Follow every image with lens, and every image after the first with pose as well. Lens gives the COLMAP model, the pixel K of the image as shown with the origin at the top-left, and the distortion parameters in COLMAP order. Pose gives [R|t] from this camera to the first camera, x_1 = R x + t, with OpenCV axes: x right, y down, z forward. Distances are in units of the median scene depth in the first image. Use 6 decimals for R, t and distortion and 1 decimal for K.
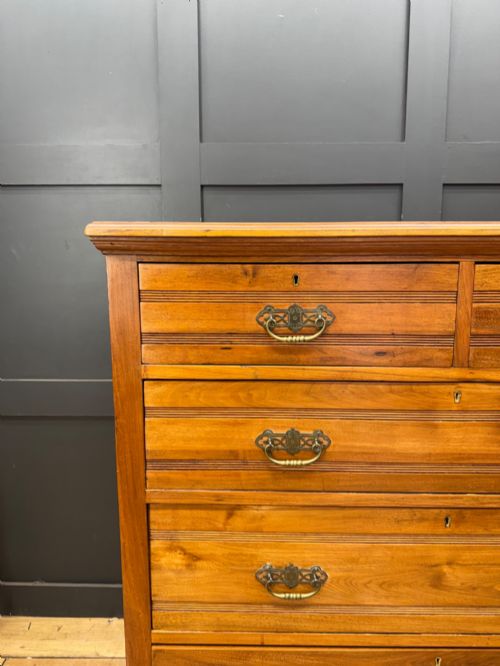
lens RADIAL K [[494.5, 0, 236.6], [0, 494.5, 335.7], [0, 0, 1]] dist [-0.002264, -0.029670]
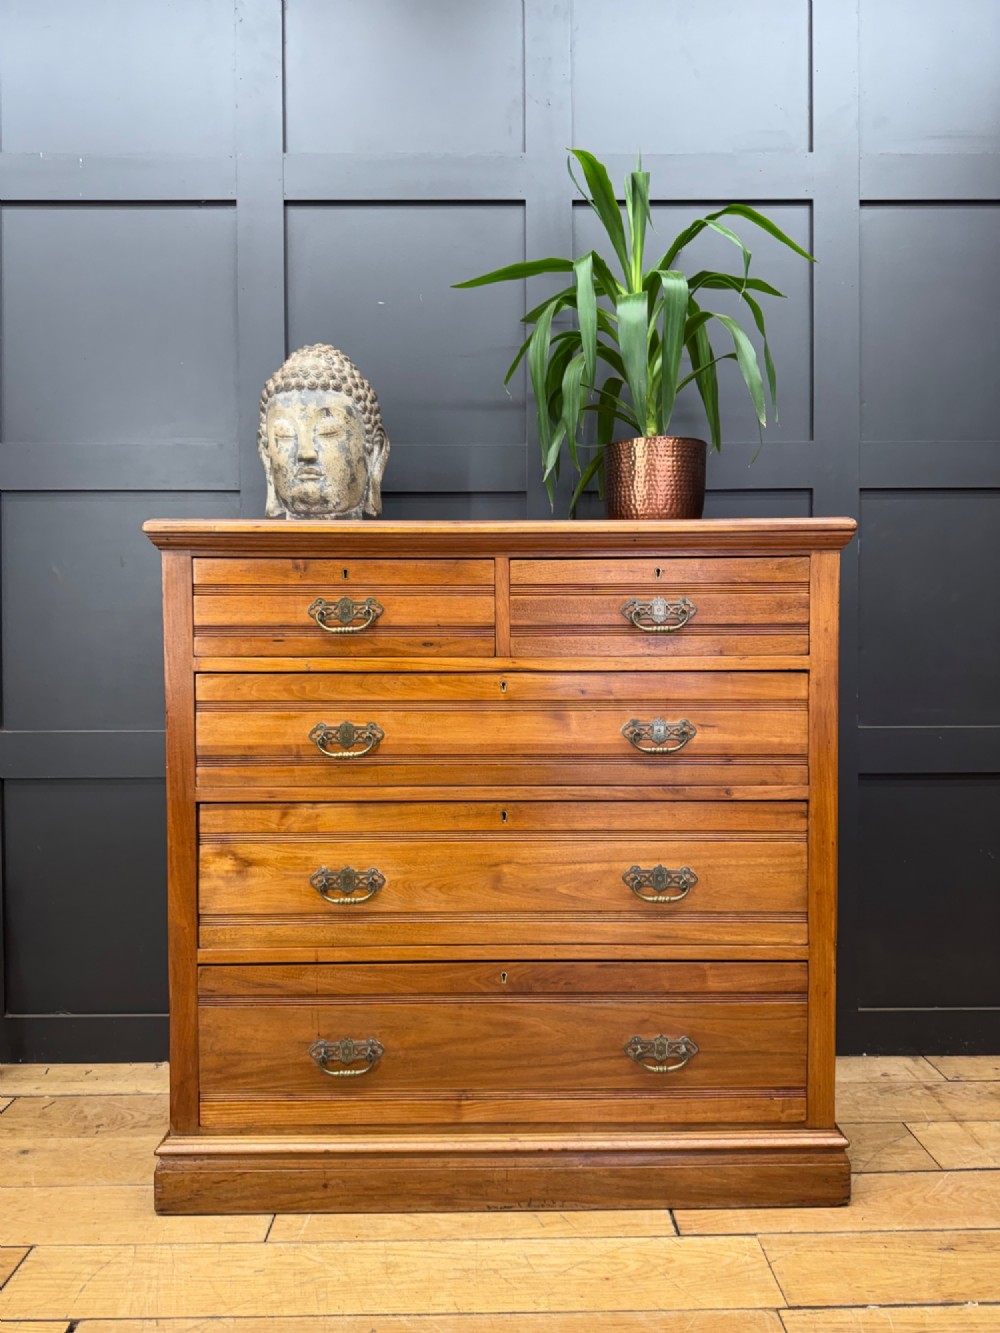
lens RADIAL K [[942.9, 0, 513.8], [0, 942.9, 669.5], [0, 0, 1]] dist [0.006893, -0.016744]
pose [[0.997548, -0.000956, 0.069986, 0.313023], [0.009754, 0.992049, -0.125476, 0.319445], [-0.069309, 0.125851, 0.989625, -0.917601]]
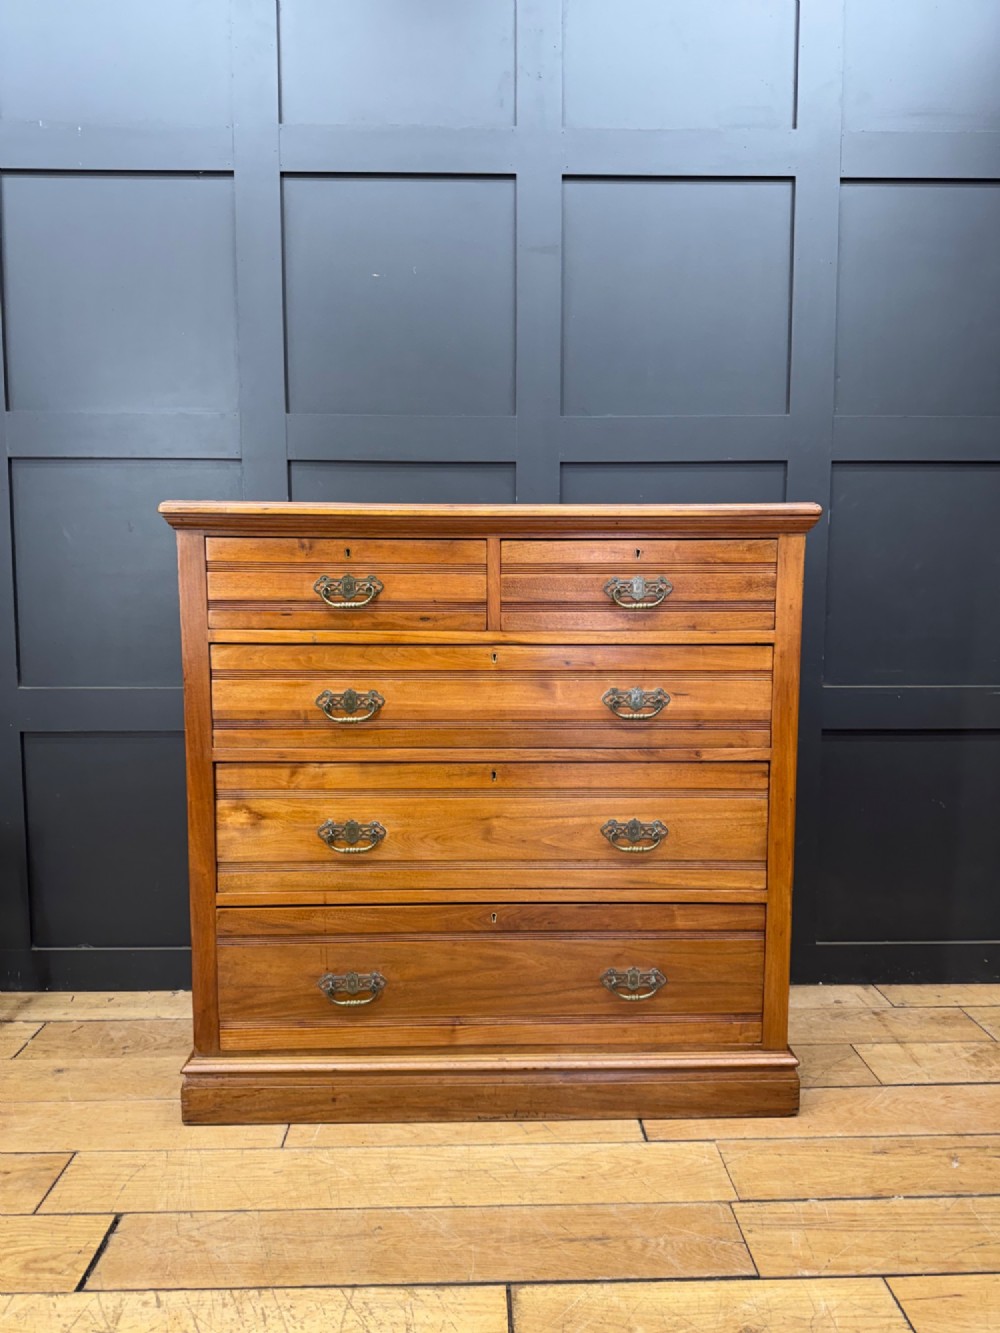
lens RADIAL K [[942.9, 0, 511.8], [0, 942.9, 670.5], [0, 0, 1]] dist [0.006893, -0.016744]
pose [[0.996406, -0.001265, 0.084696, 0.288459], [0.005566, 0.998705, -0.050568, 0.249038], [-0.084522, 0.050858, 0.995123, -1.090452]]
